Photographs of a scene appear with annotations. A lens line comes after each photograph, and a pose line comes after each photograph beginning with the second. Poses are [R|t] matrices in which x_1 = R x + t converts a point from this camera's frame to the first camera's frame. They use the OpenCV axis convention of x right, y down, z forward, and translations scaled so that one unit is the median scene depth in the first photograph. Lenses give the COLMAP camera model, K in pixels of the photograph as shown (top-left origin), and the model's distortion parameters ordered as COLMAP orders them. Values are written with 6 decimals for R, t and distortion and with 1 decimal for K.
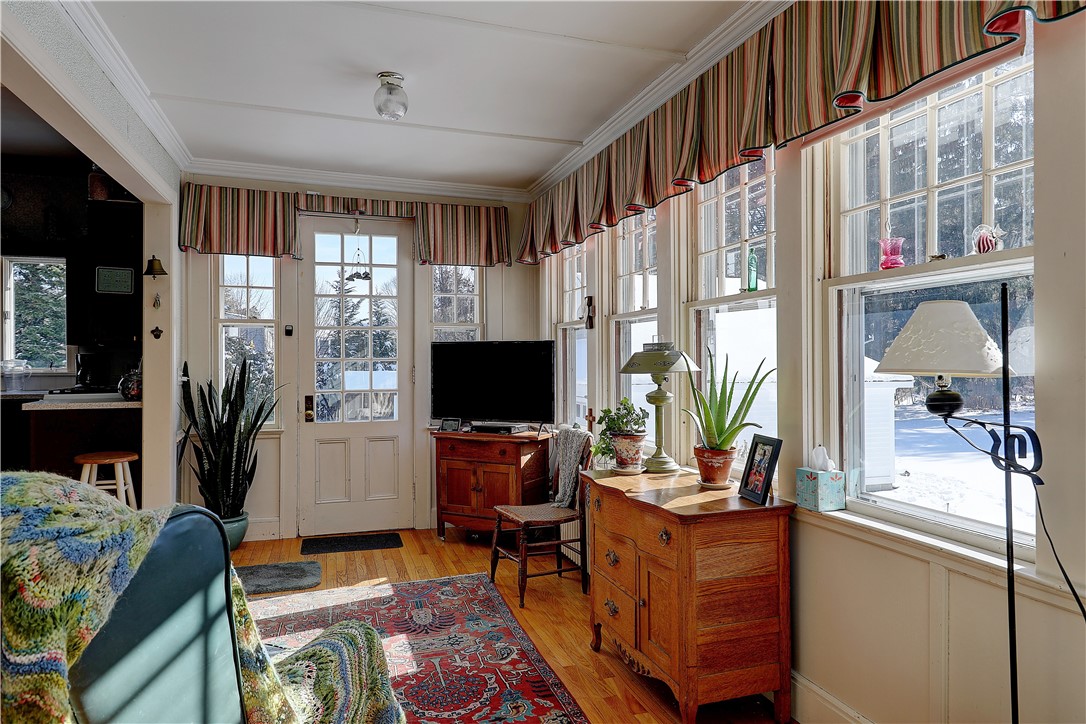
lens RADIAL K [[688.7, 0, 547.2], [0, 688.7, 357.8], [0, 0, 1]] dist [0.008623, -0.001676]
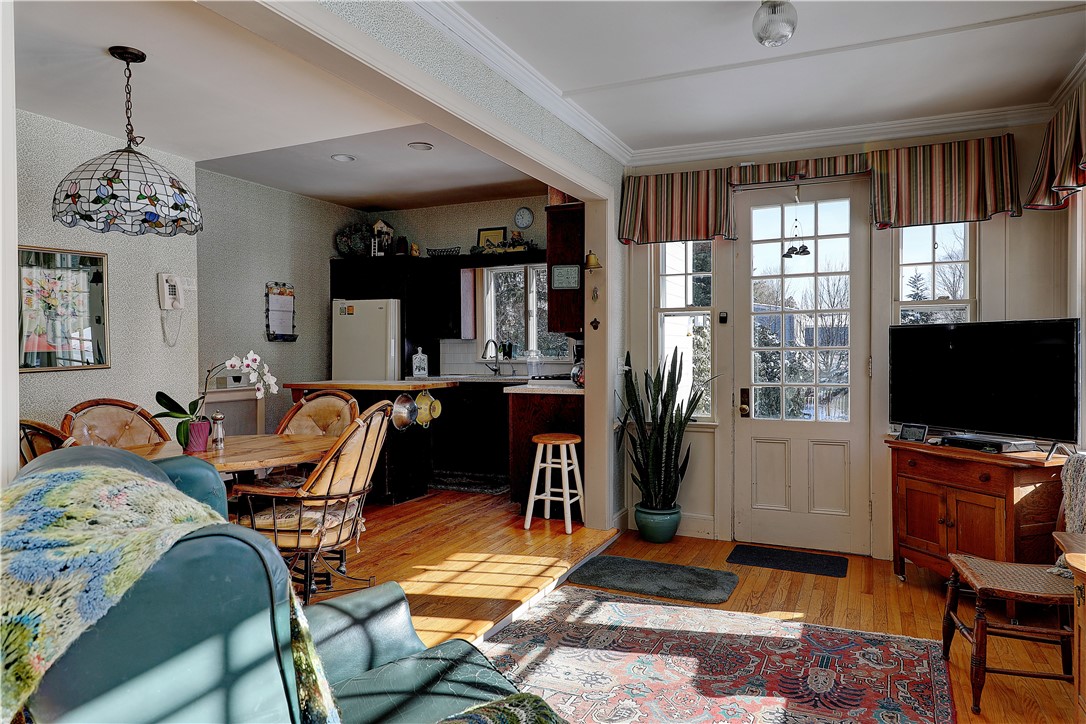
lens RADIAL K [[688.7, 0, 548.8], [0, 688.7, 358.2], [0, 0, 1]] dist [0.008623, -0.001676]
pose [[0.735663, 0.004874, -0.677330, 0.087299], [0.006507, 0.999877, 0.014262, 0.000223], [0.677316, -0.014899, 0.735541, 0.168824]]
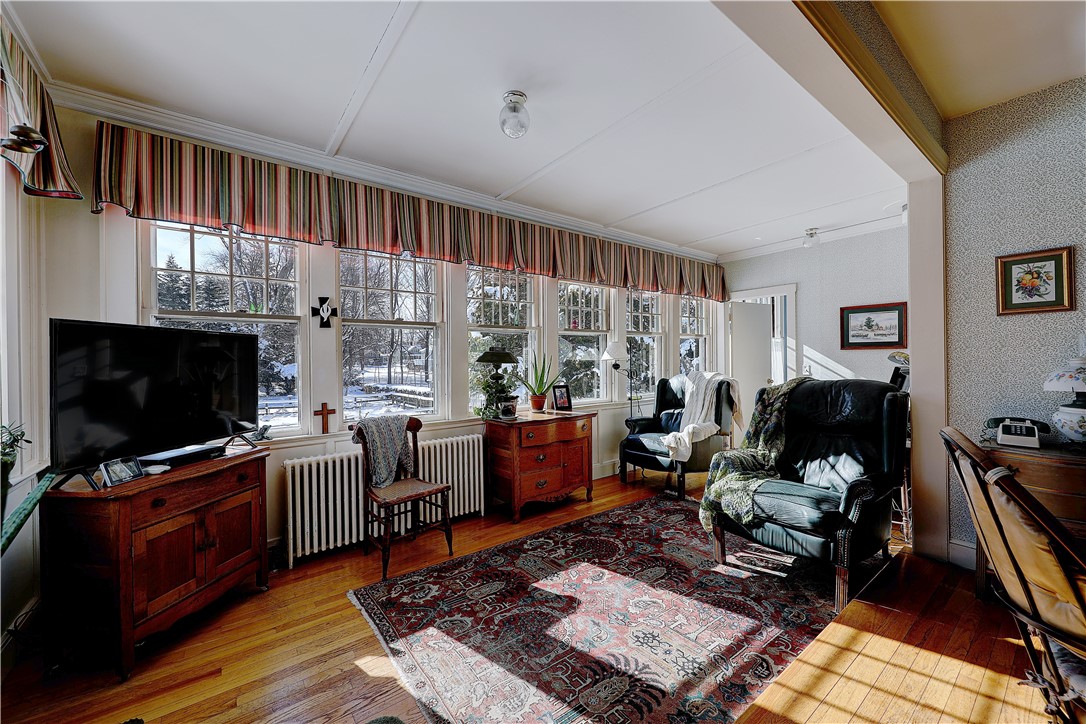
lens RADIAL K [[421.6, 0, 547.5], [0, 421.6, 361.6], [0, 0, 1]] dist [-0.000423, -0.000149]
pose [[-0.340003, 0.002434, 0.940421, -0.621027], [0.011065, 0.999938, 0.001412, 0.011335], [-0.940359, 0.010885, -0.340009, 0.837669]]
